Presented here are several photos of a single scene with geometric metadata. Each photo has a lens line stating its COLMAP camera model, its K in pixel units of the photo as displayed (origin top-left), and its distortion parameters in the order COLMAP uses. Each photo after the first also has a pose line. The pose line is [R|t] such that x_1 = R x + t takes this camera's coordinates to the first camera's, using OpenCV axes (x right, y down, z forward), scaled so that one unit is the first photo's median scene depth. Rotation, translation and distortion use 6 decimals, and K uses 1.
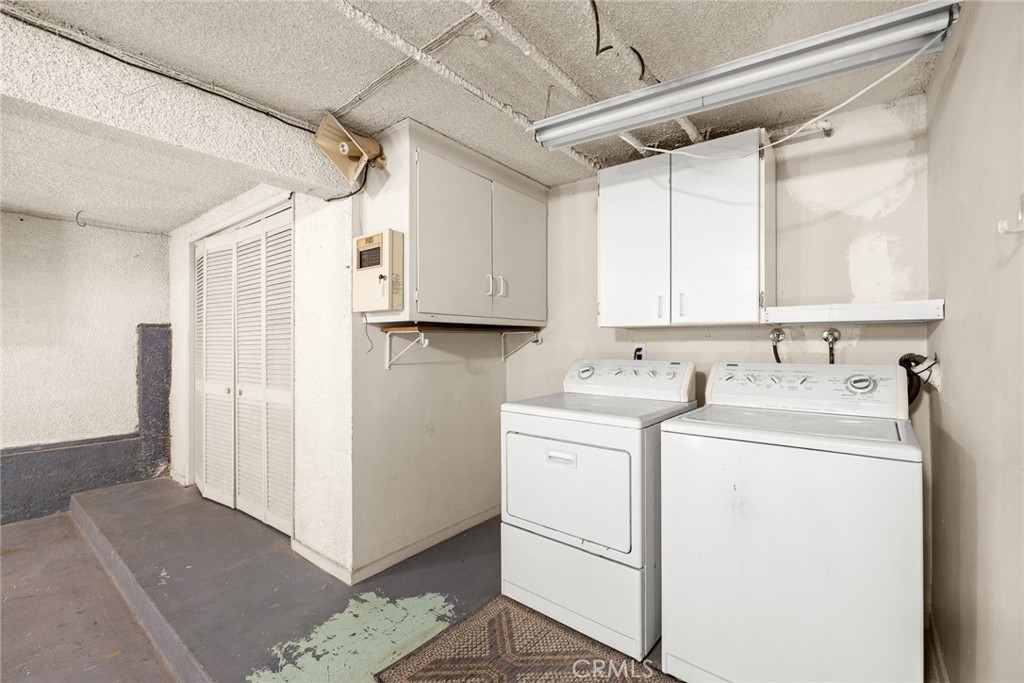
lens RADIAL K [[441.0, 0, 512.0], [0, 441.0, 341.5], [0, 0, 1]] dist [-0.000040, -0.000014]
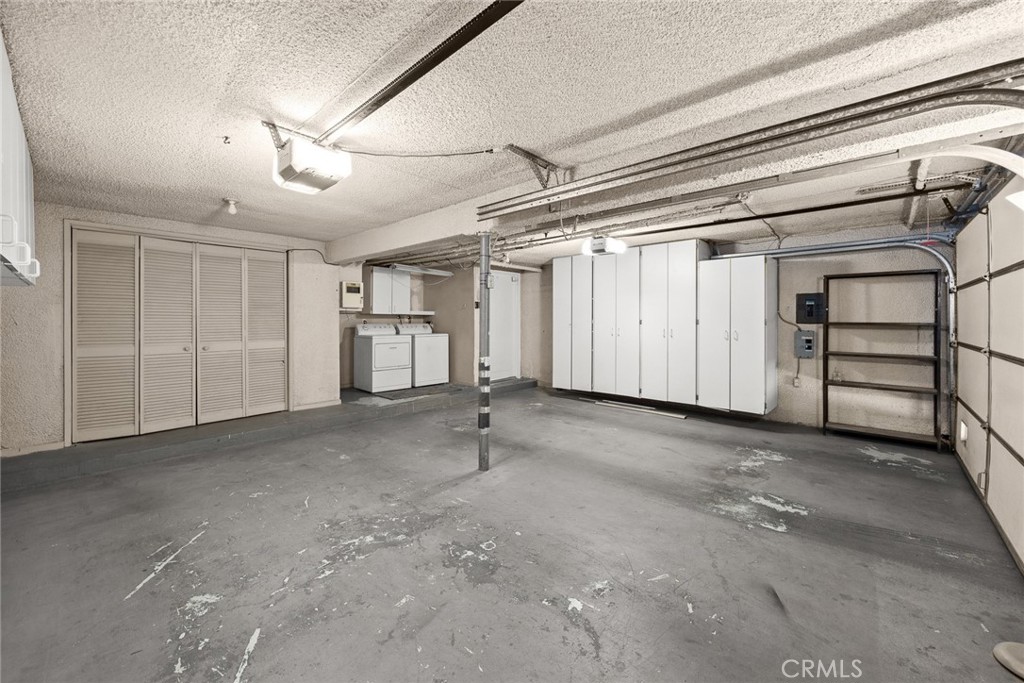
lens RADIAL K [[394.5, 0, 512.0], [0, 394.5, 341.5], [0, 0, 1]] dist [0.000512, 0.000040]
pose [[0.076981, -0.049445, 0.995806, -3.217125], [-0.011464, 0.998660, 0.050473, 0.016154], [-0.996967, -0.015301, 0.076311, -0.320351]]
